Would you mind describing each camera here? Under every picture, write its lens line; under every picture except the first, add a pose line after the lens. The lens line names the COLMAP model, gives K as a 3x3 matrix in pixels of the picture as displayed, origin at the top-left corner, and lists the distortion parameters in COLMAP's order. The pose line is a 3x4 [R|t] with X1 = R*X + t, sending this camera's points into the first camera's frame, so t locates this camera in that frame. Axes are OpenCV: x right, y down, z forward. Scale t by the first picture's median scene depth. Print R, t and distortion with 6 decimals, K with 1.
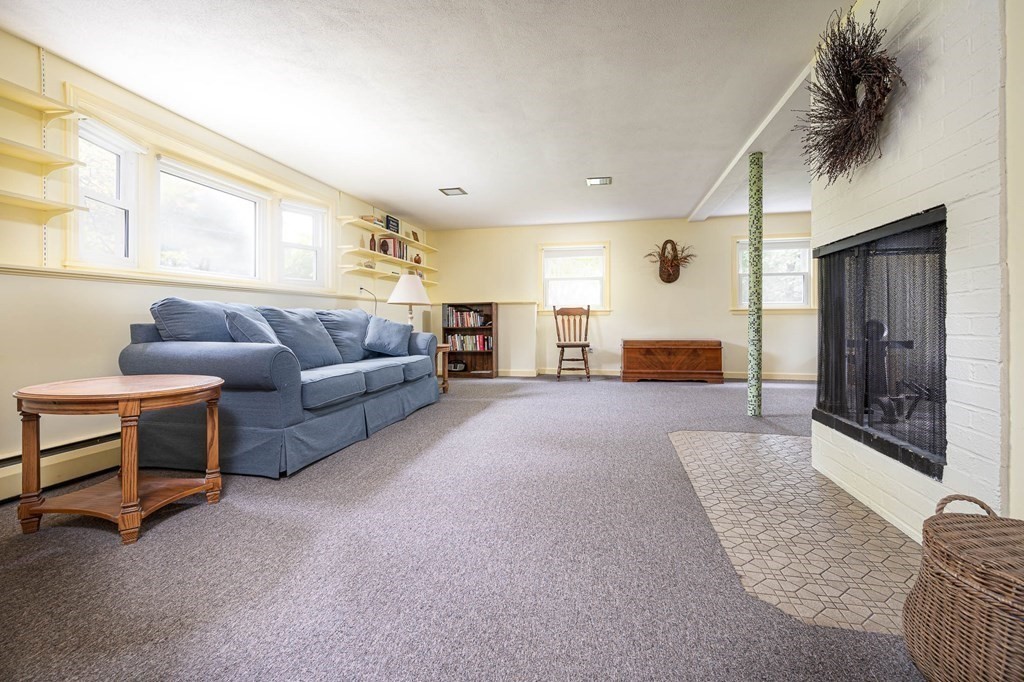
lens RADIAL K [[429.2, 0, 510.2], [0, 429.2, 319.9], [0, 0, 1]] dist [-0.000134, -0.000023]
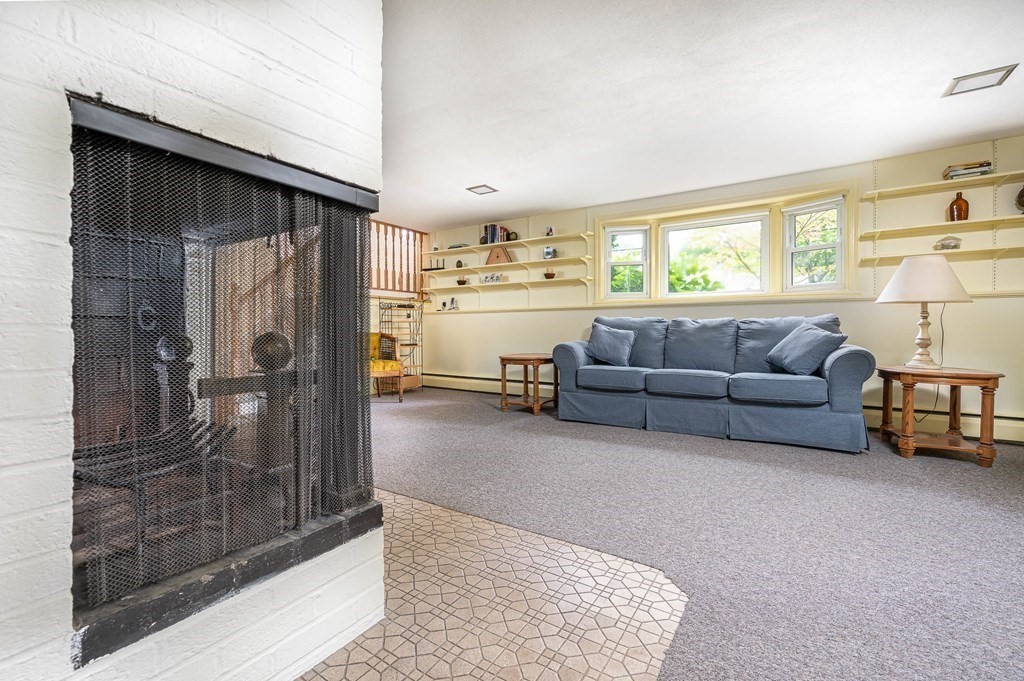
lens RADIAL K [[429.1, 0, 508.0], [0, 429.1, 328.7], [0, 0, 1]] dist [-0.001901, -0.000413]
pose [[-0.325858, 0.001616, -0.945417, 1.049391], [0.005657, 0.999984, -0.000240, -0.002980], [0.945402, -0.005426, -0.325862, 1.206403]]
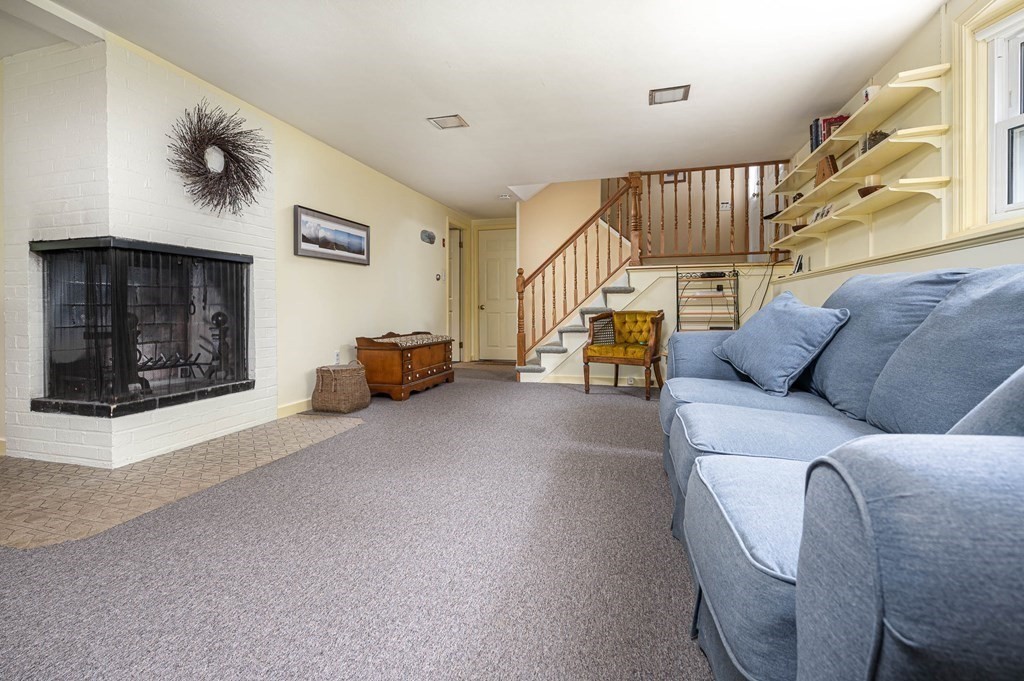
lens RADIAL K [[491.6, 0, 510.0], [0, 491.6, 311.7], [0, 0, 1]] dist [-0.000232, 0.000028]
pose [[-0.999309, 0.009756, 0.035874, -0.185907], [0.009846, 0.999949, 0.002319, 0.003823], [-0.035849, 0.002670, -0.999354, 1.877476]]
